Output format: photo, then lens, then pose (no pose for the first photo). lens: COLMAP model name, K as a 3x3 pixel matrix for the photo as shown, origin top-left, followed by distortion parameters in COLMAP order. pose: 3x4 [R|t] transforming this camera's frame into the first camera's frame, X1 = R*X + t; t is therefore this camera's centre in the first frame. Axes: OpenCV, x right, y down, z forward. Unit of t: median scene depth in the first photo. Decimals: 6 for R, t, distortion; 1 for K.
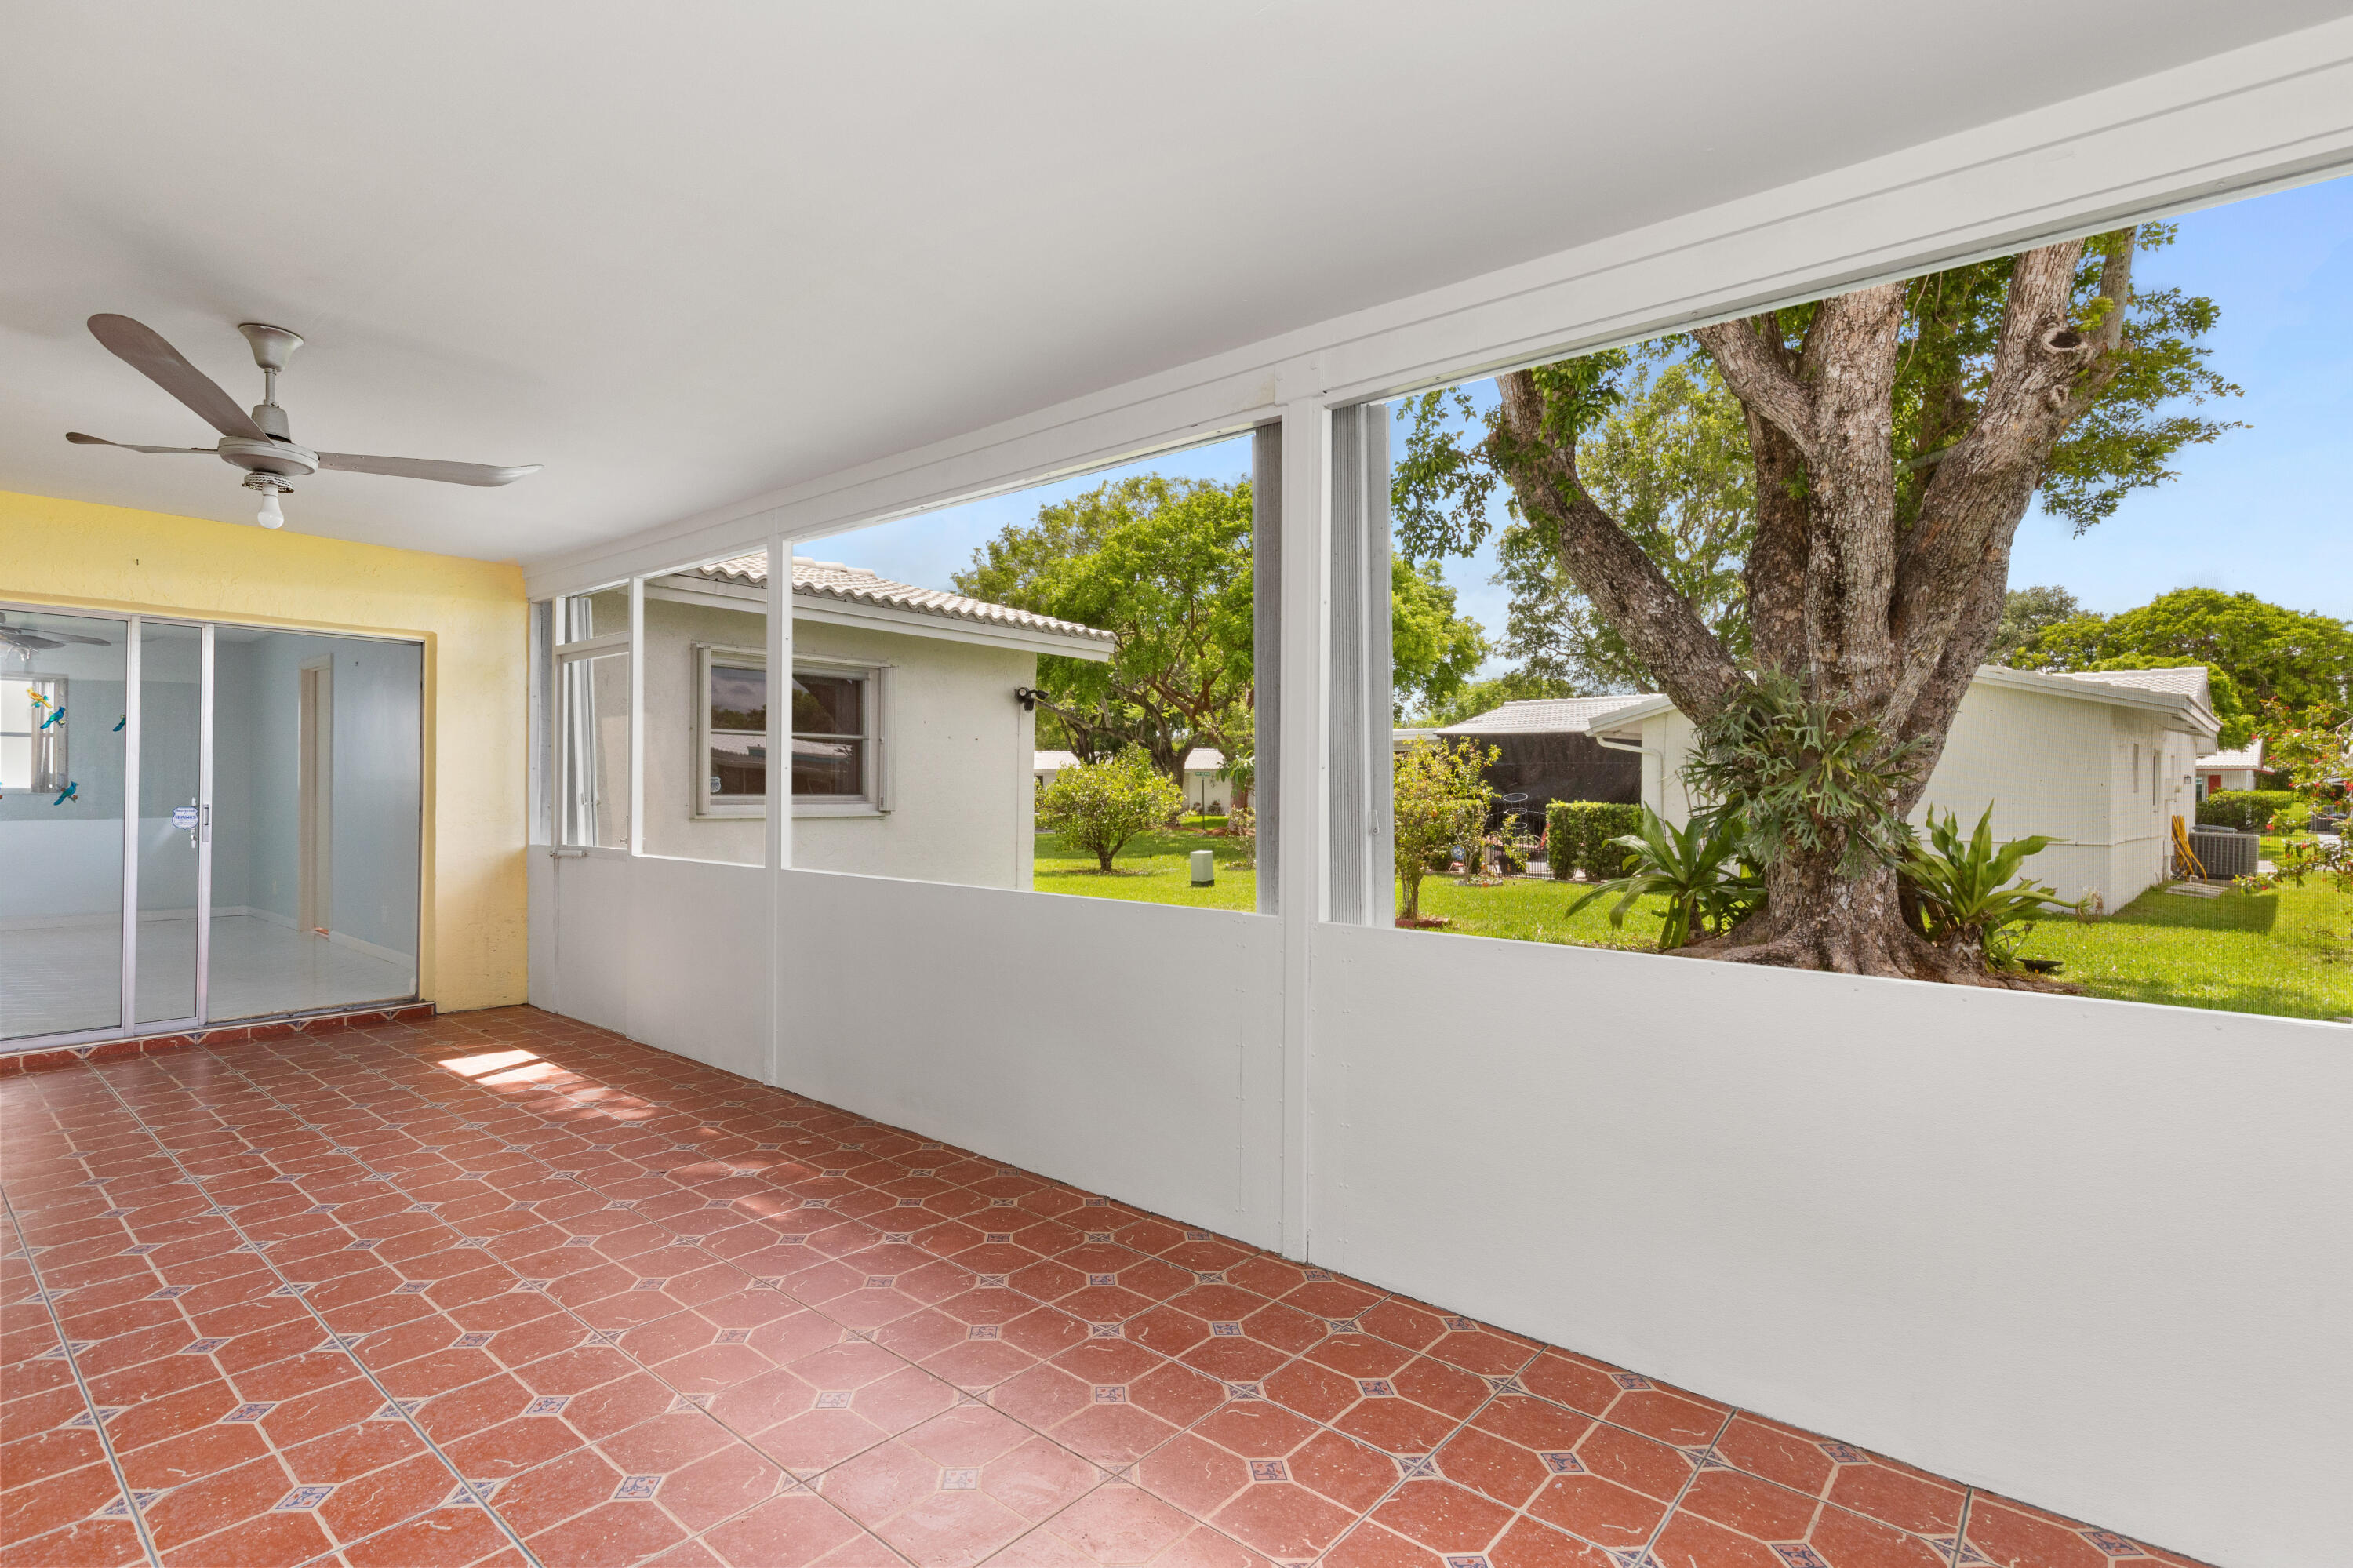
lens RADIAL K [[1115.3, 0, 1128.6], [0, 1115.3, 783.9], [0, 0, 1]] dist [-0.001405, 0.001282]
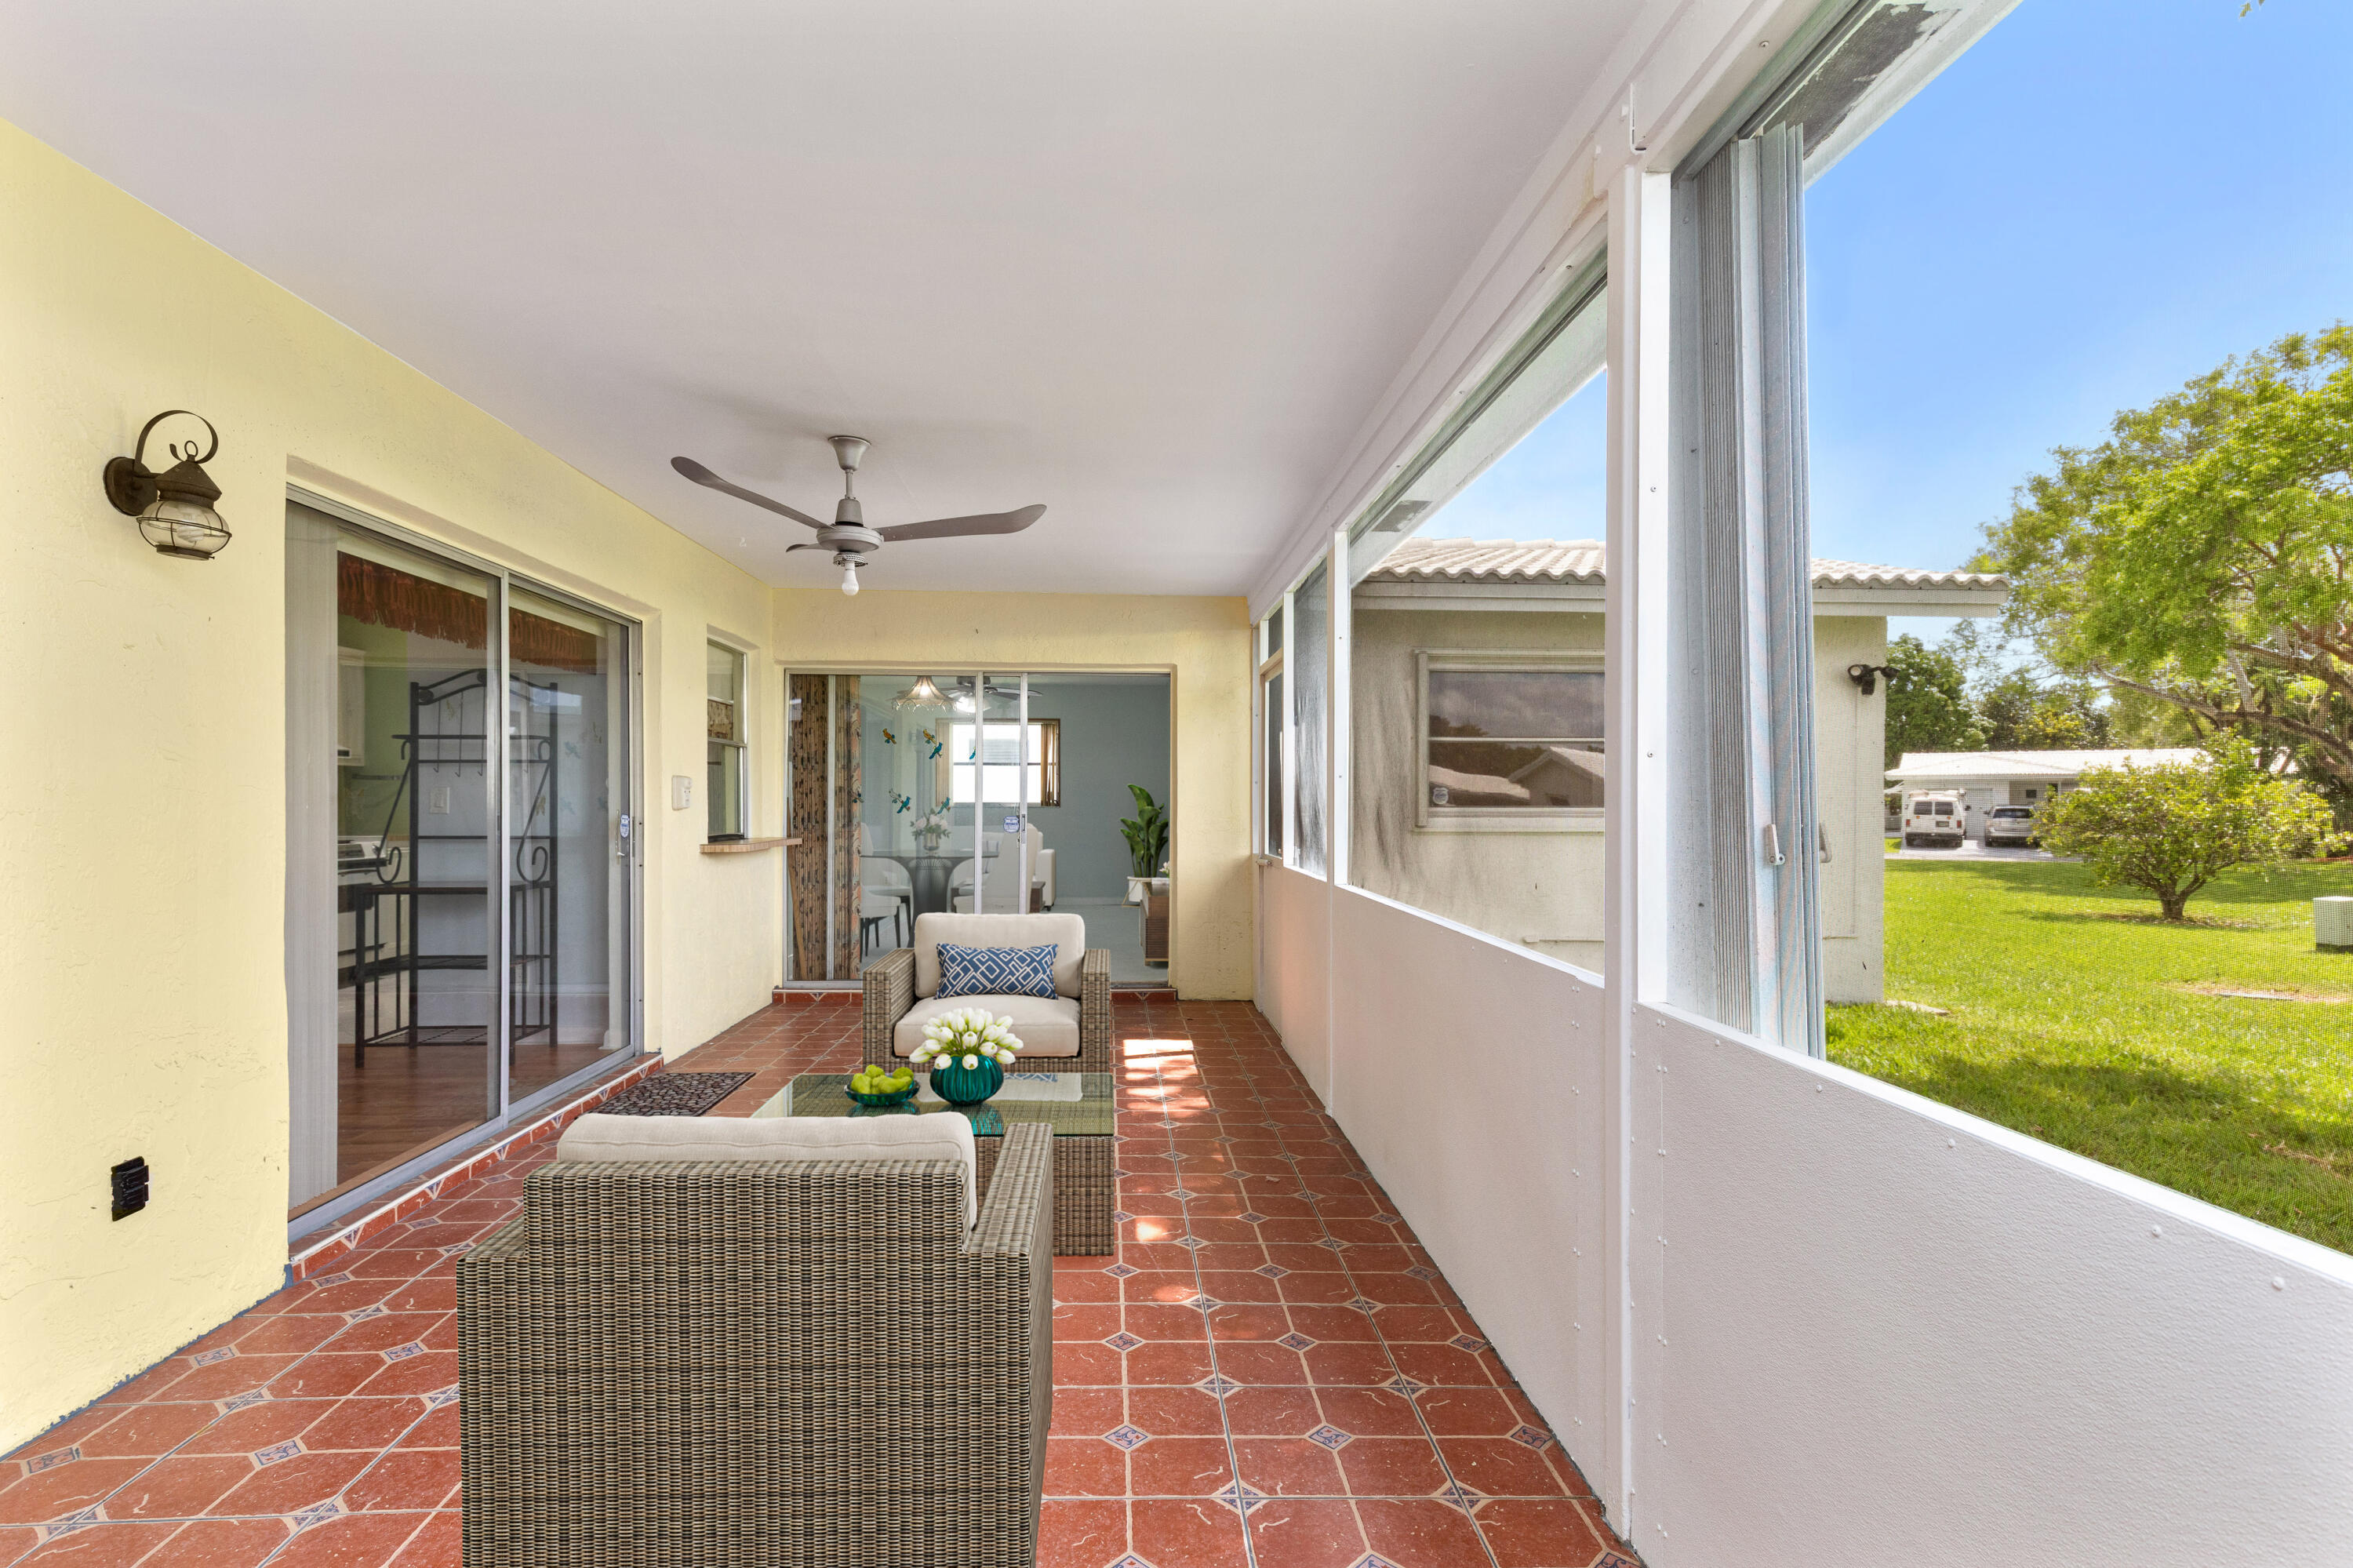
lens RADIAL K [[1151.7, 0, 1161.9], [0, 1151.7, 808.0], [0, 0, 1]] dist [0.002812, 0.000756]
pose [[0.691503, -0.000311, -0.722374, 0.389851], [0.006390, 0.999963, 0.005687, 0.007813], [0.722345, -0.008549, 0.691480, 0.314532]]
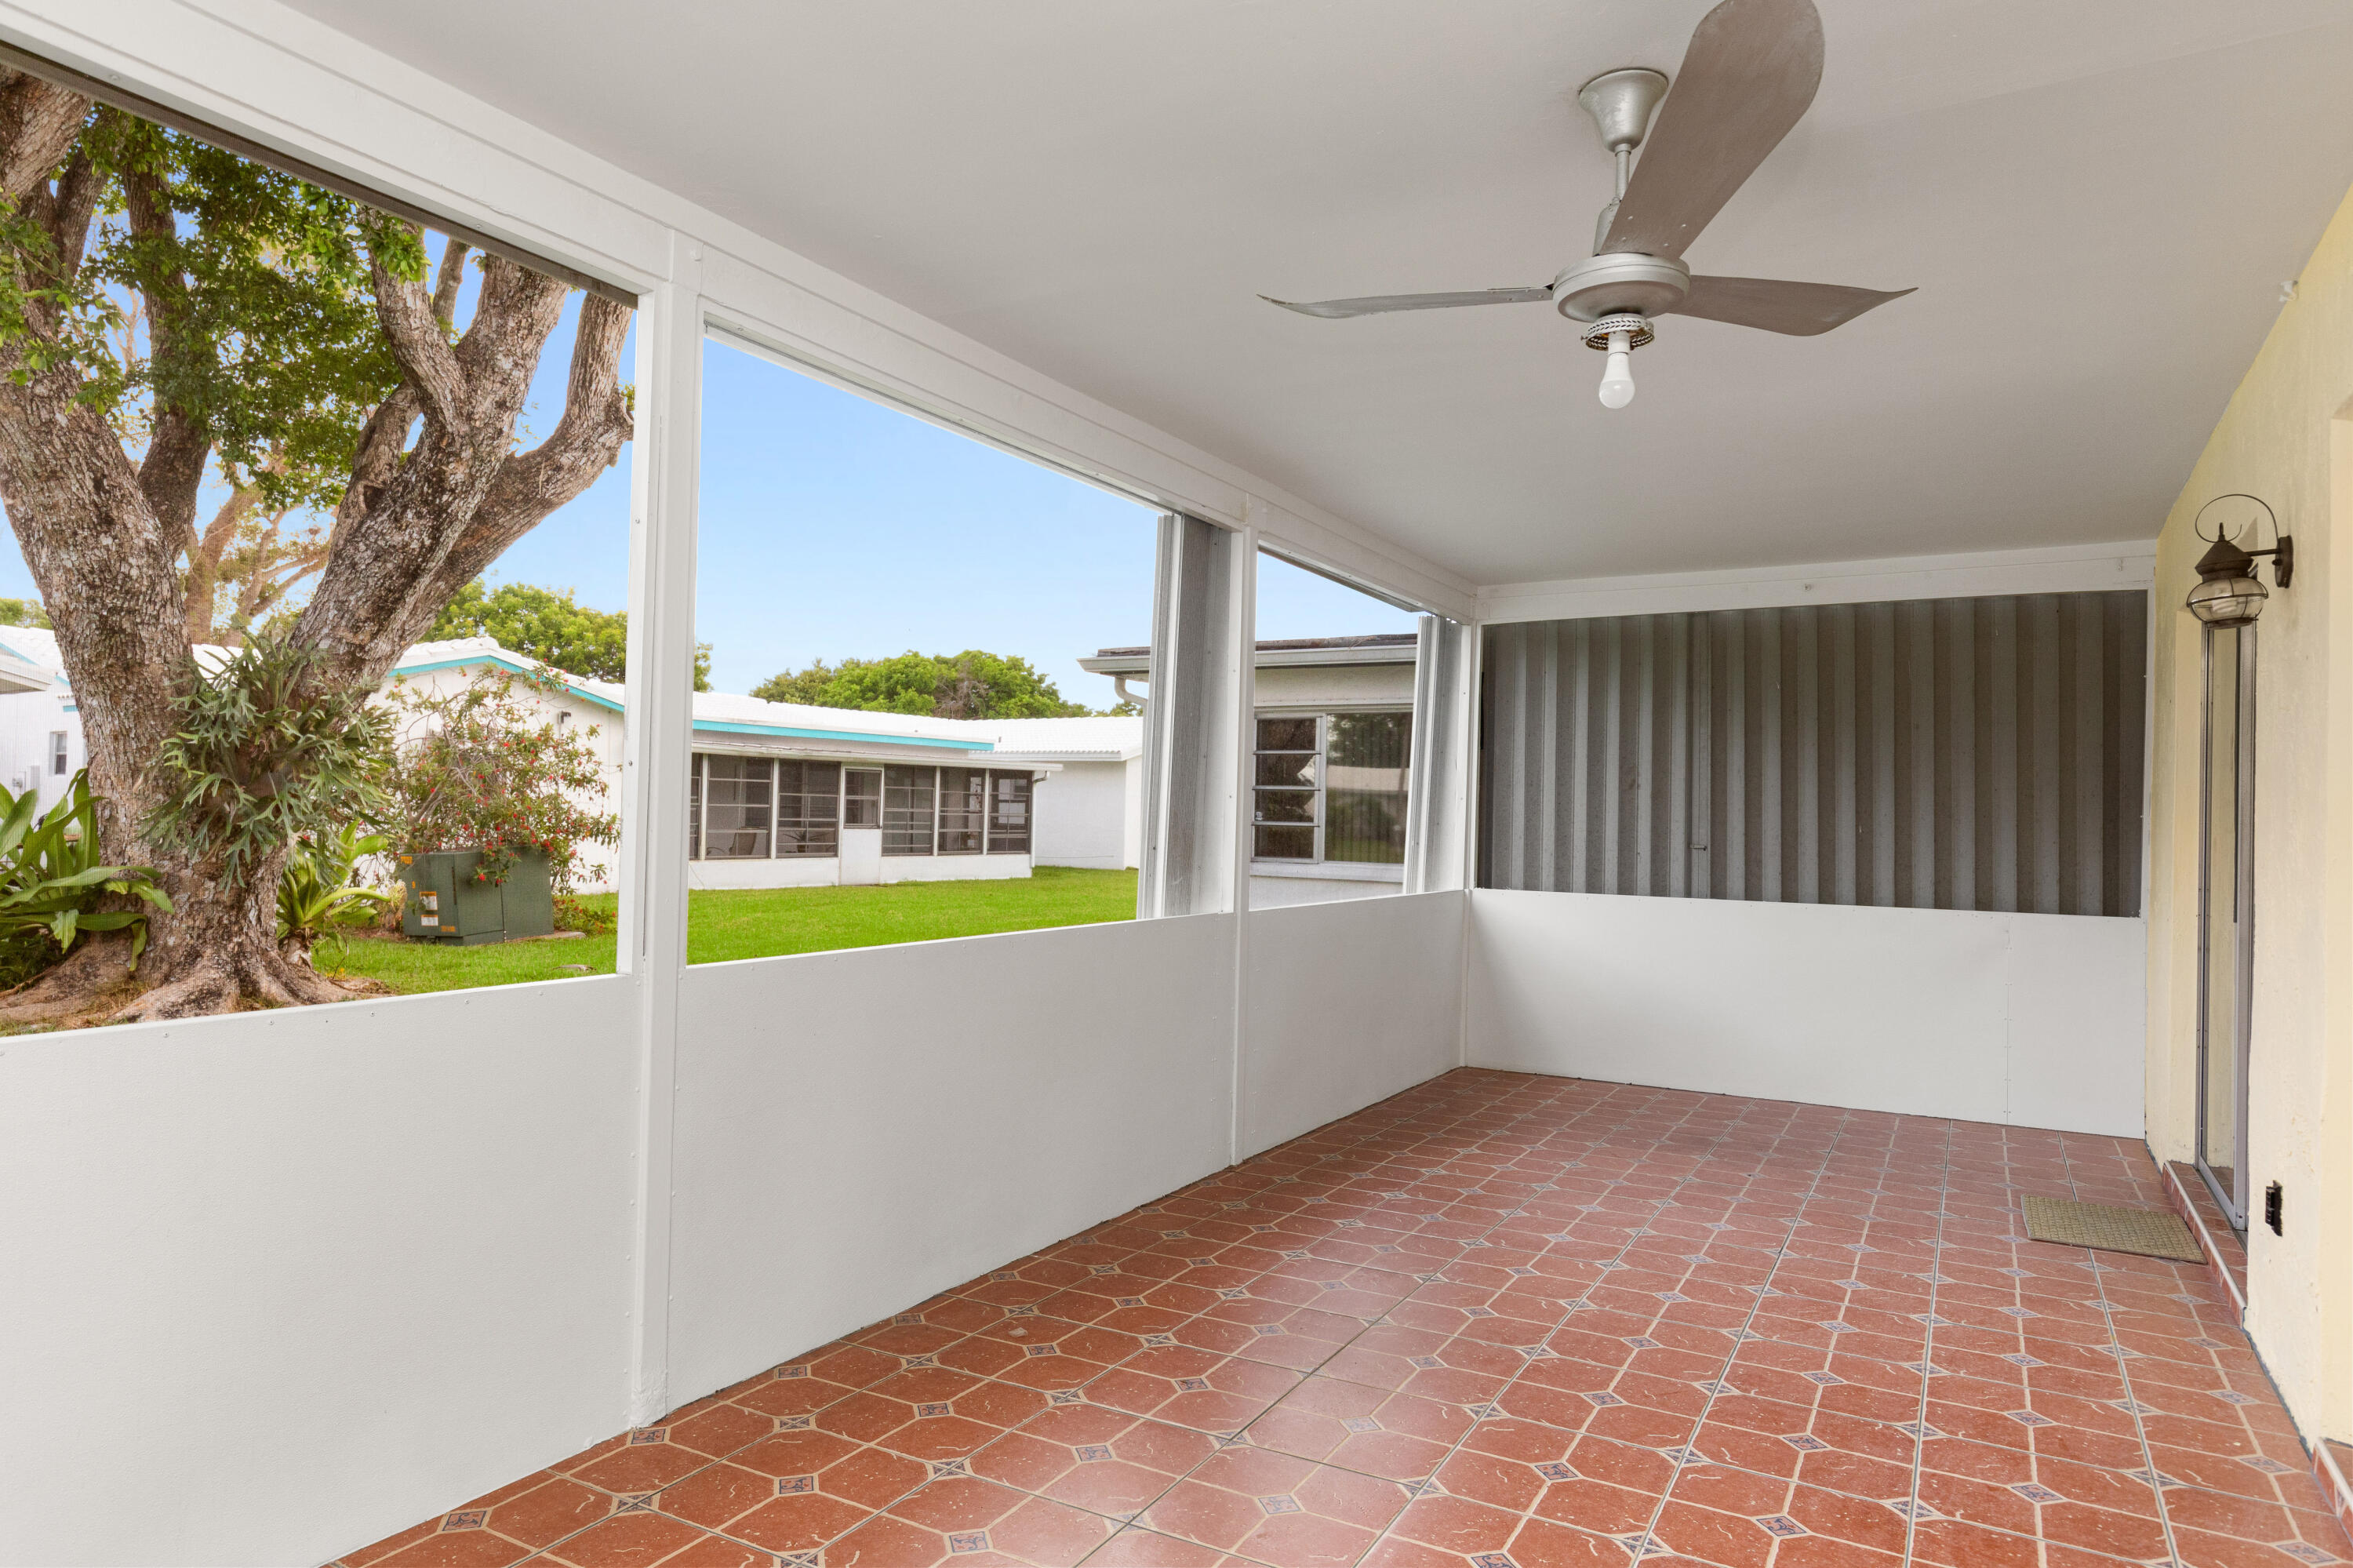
lens RADIAL K [[1428.8, 0, 1176.5], [0, 1428.8, 784.0], [0, 0, 1]] dist [-0.001887, -0.001862]
pose [[-0.195956, 0.005378, 0.980598, -1.339532], [-0.028222, 0.999540, -0.011121, -0.007088], [-0.980207, -0.029854, -0.195714, 1.248275]]
